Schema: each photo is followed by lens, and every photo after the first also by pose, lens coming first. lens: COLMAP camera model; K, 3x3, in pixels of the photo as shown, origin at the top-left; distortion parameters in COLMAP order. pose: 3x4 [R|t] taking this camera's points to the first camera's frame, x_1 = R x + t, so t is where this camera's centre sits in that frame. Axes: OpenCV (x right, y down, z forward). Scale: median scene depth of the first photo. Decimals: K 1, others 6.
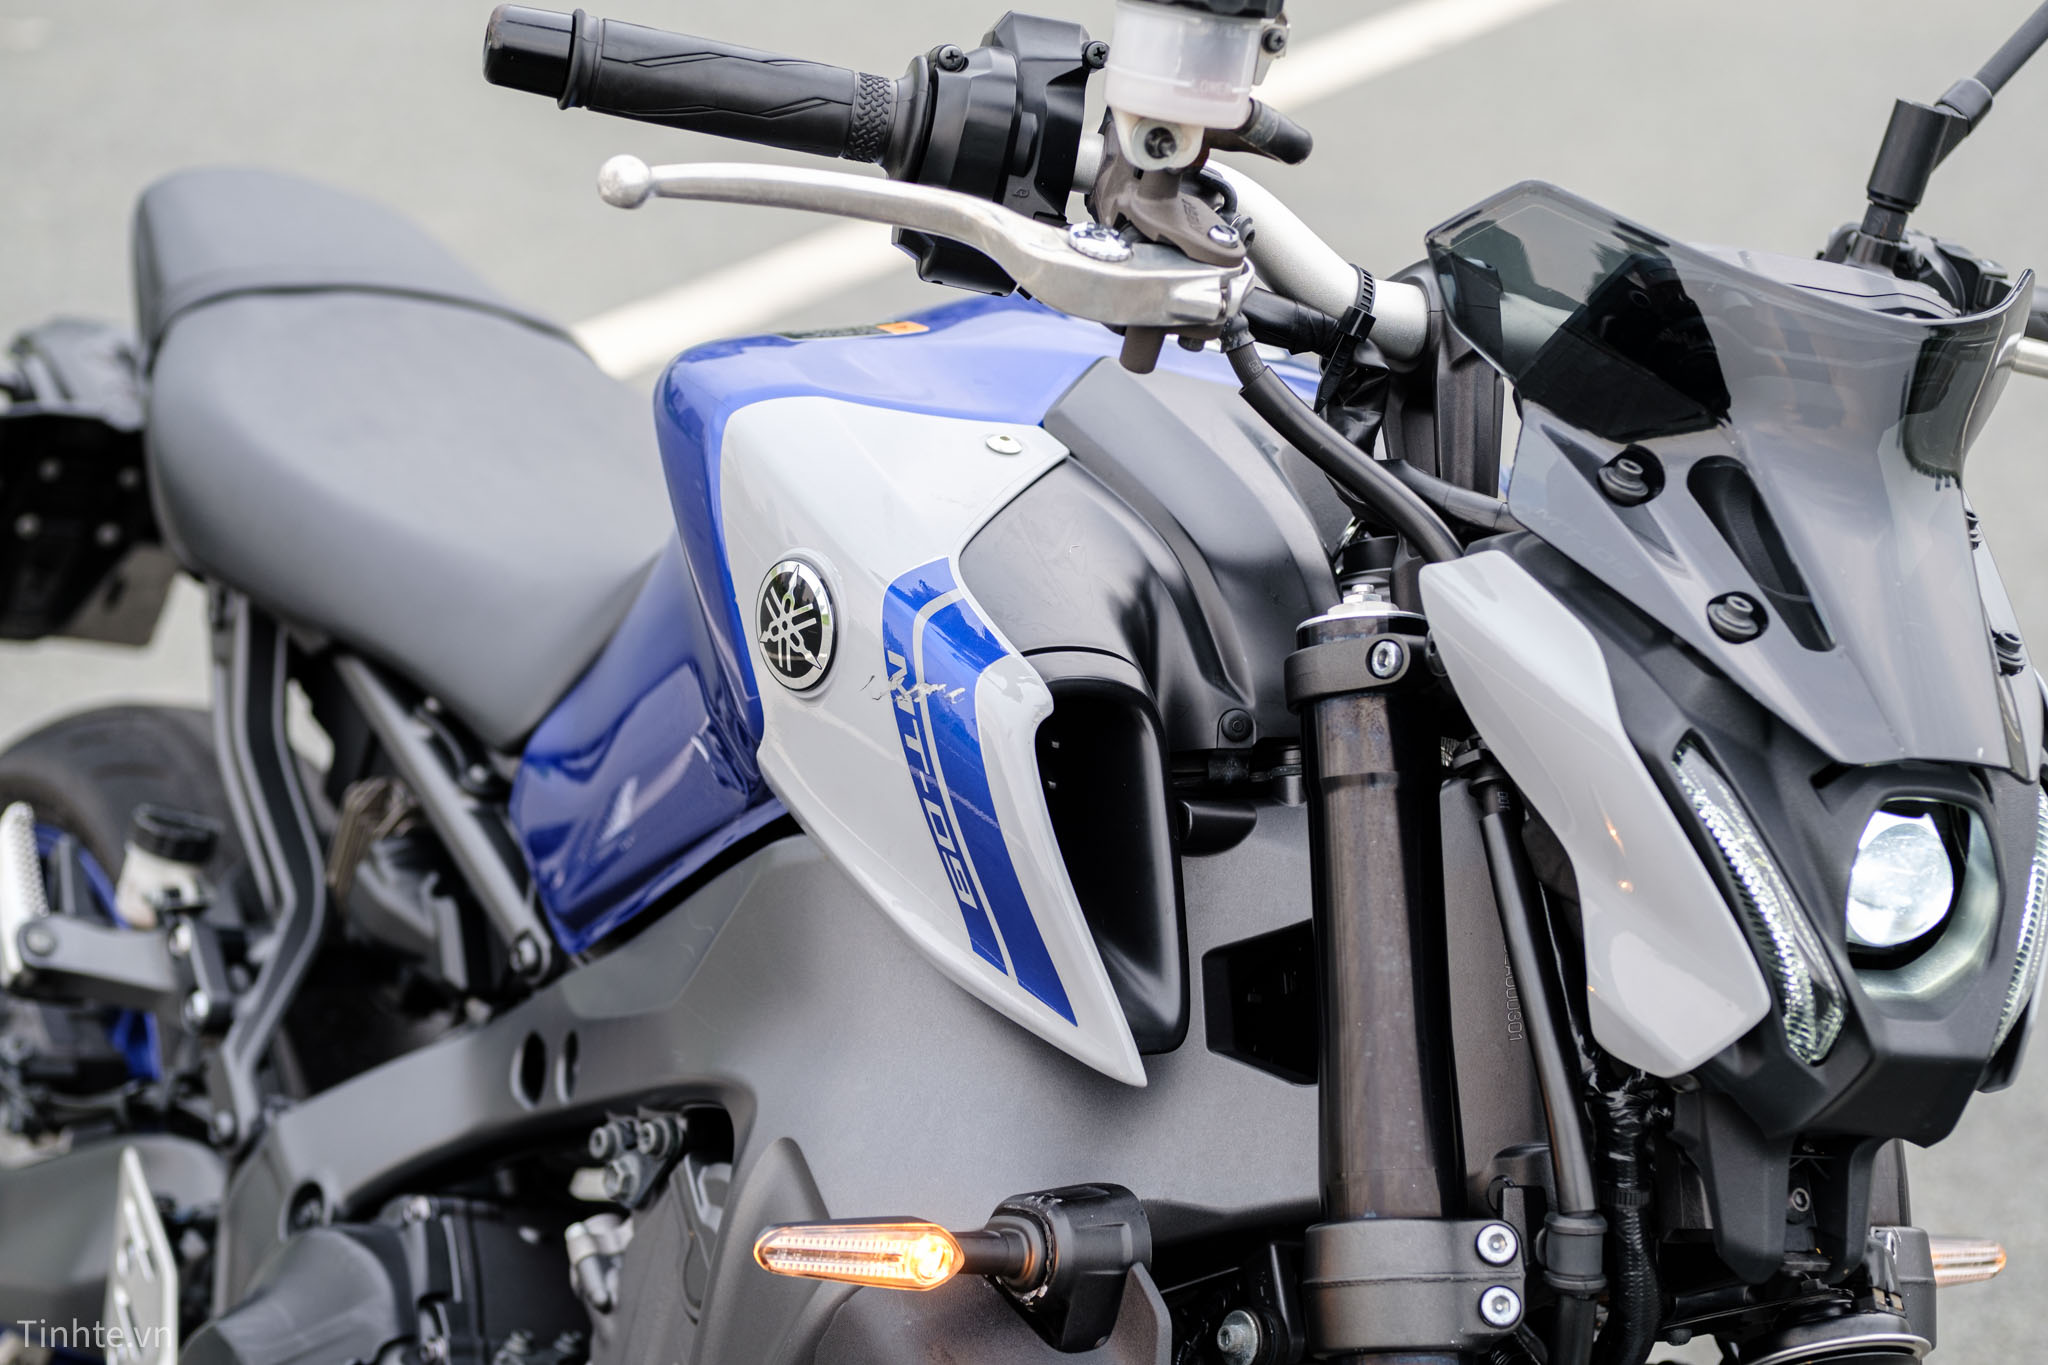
lens RADIAL K [[4345.7, 0, 1029.2], [0, 4345.7, 692.1], [0, 0, 1]] dist [0.074728, 0.000000]
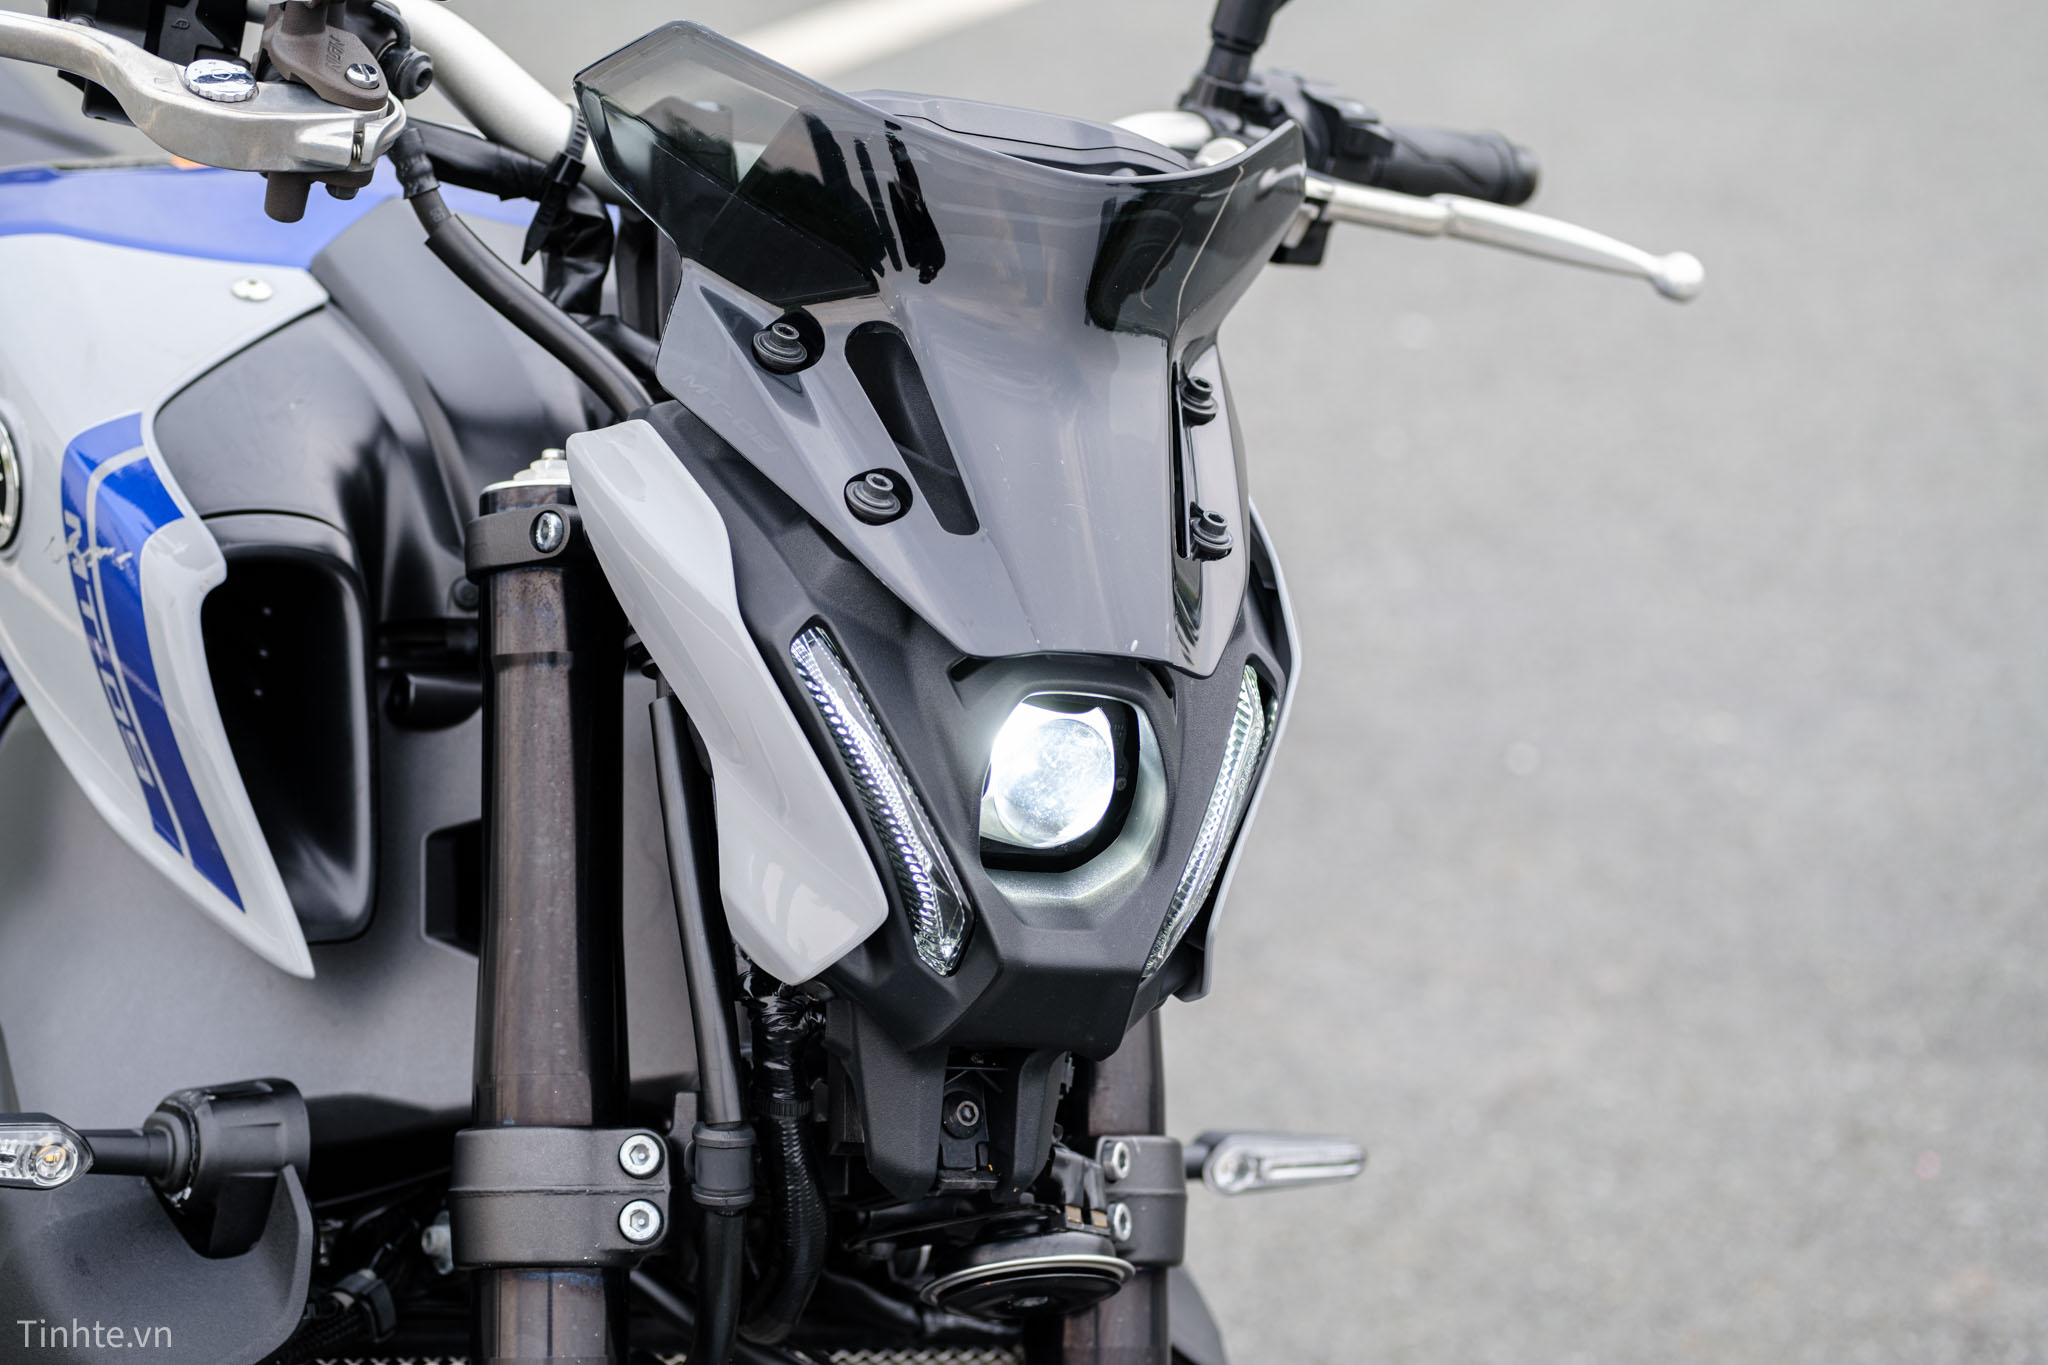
lens RADIAL K [[4345.7, 0, 1030.9], [0, 4345.7, 692.7], [0, 0, 1]] dist [0.074728, 0.000000]
pose [[0.999164, 0.016760, -0.037297, 0.220953], [-0.014954, 0.998727, 0.048178, -0.019639], [0.038057, -0.047580, 0.998142, 0.065608]]
